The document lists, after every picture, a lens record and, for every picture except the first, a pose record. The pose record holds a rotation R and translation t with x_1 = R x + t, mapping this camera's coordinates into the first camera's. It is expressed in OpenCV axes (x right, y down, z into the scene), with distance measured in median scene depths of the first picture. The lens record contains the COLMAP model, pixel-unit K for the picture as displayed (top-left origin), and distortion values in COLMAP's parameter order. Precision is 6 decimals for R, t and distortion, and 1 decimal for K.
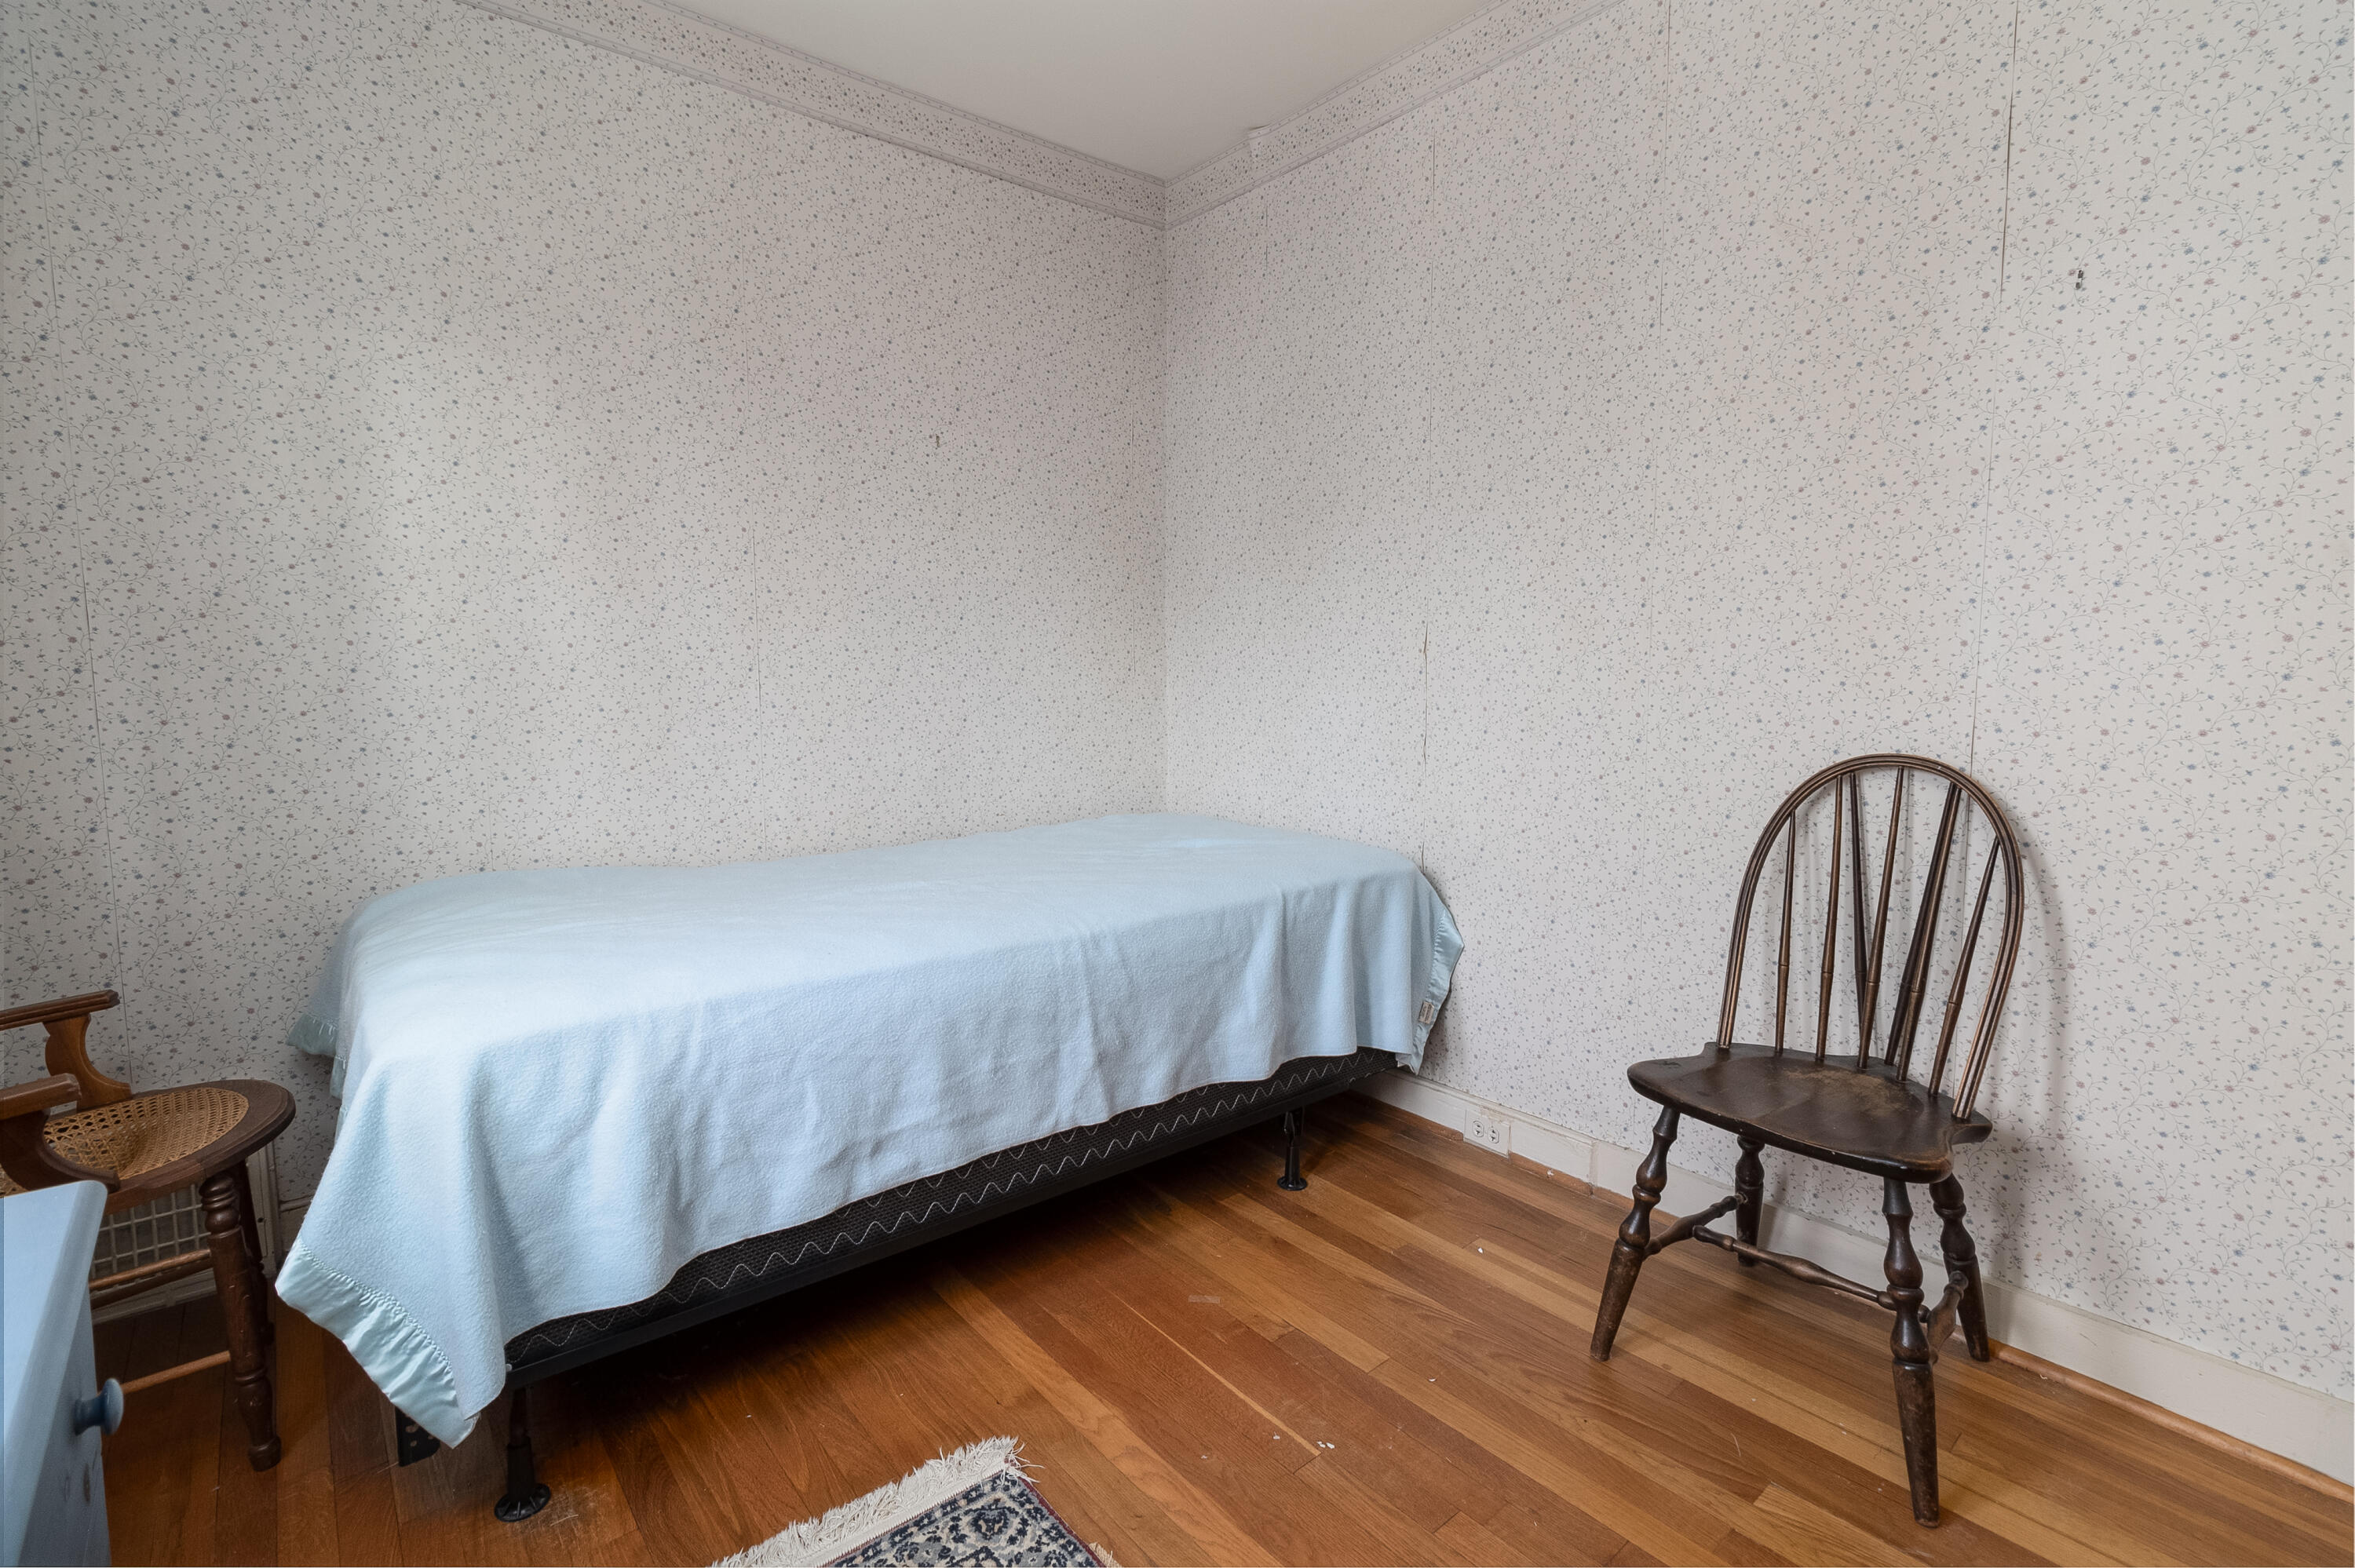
lens RADIAL K [[1081.7, 0, 1192.5], [0, 1081.7, 757.1], [0, 0, 1]] dist [0.001613, 0.000411]
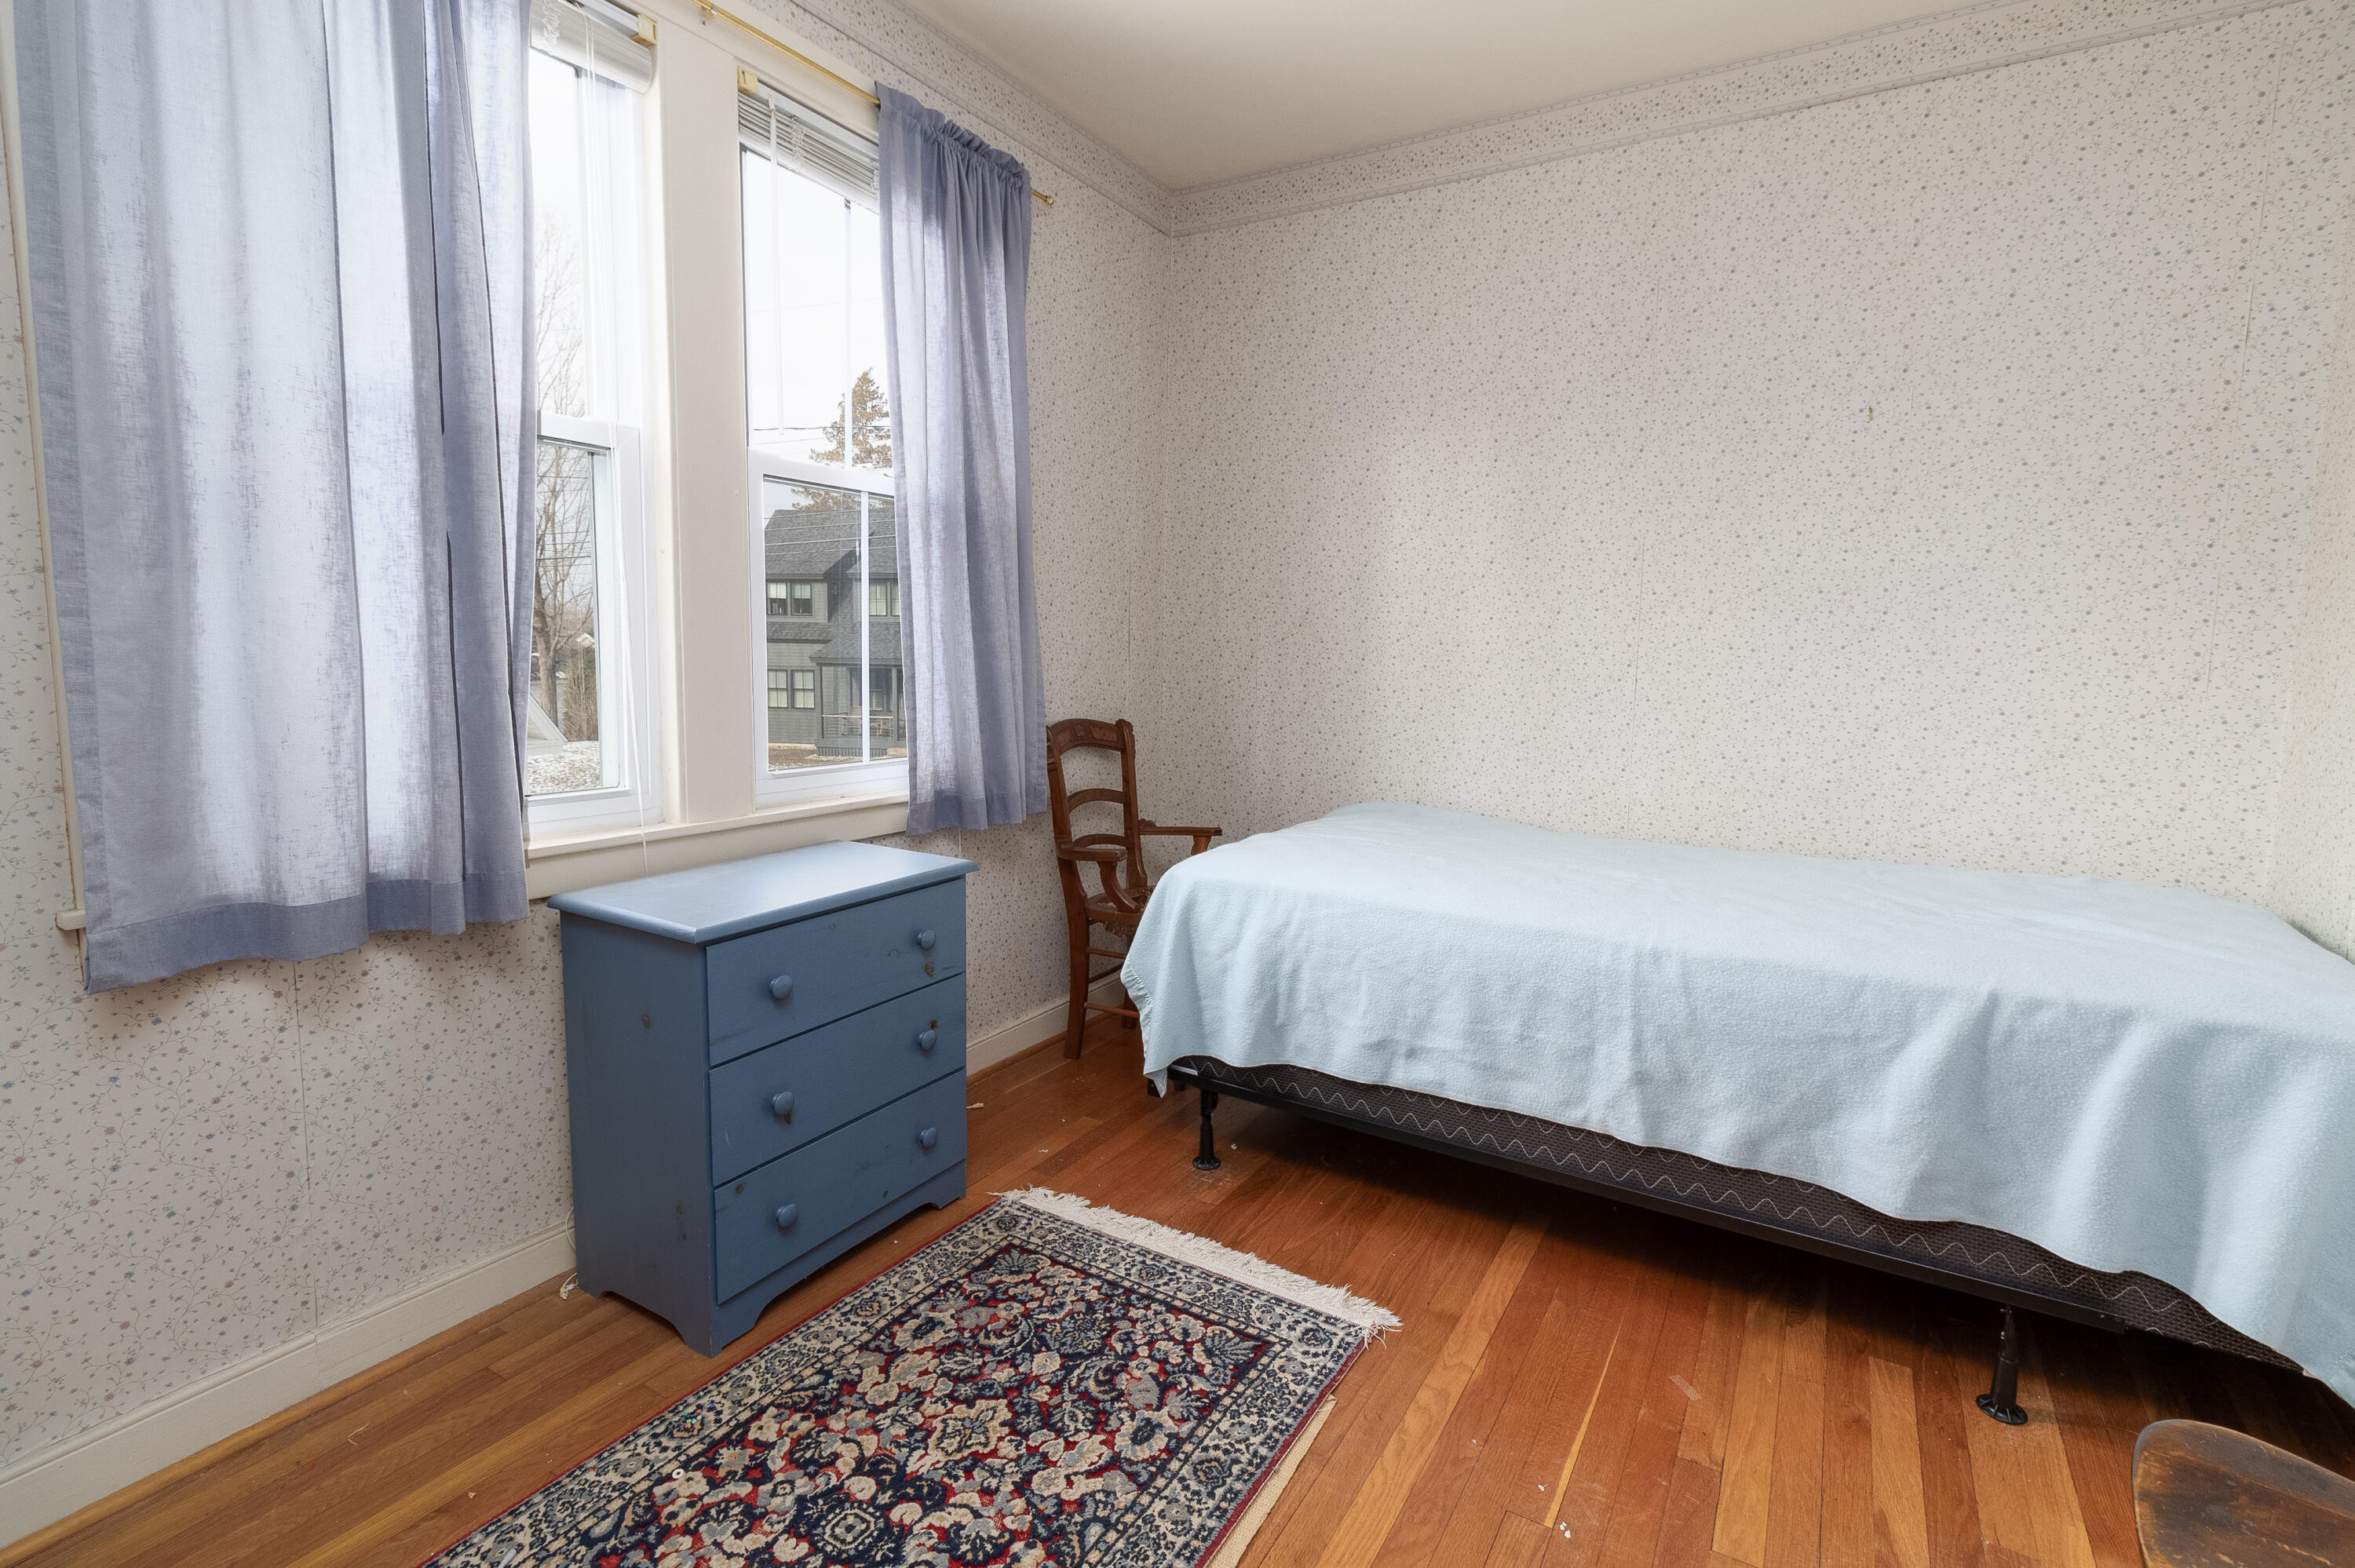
lens RADIAL K [[1081.7, 0, 1192.5], [0, 1081.7, 757.1], [0, 0, 1]] dist [0.001613, 0.000411]
pose [[0.325775, 0.099630, -0.940183, 0.677452], [-0.098793, 0.992575, 0.070950, -0.030870], [0.940272, 0.069770, 0.333199, 0.304828]]
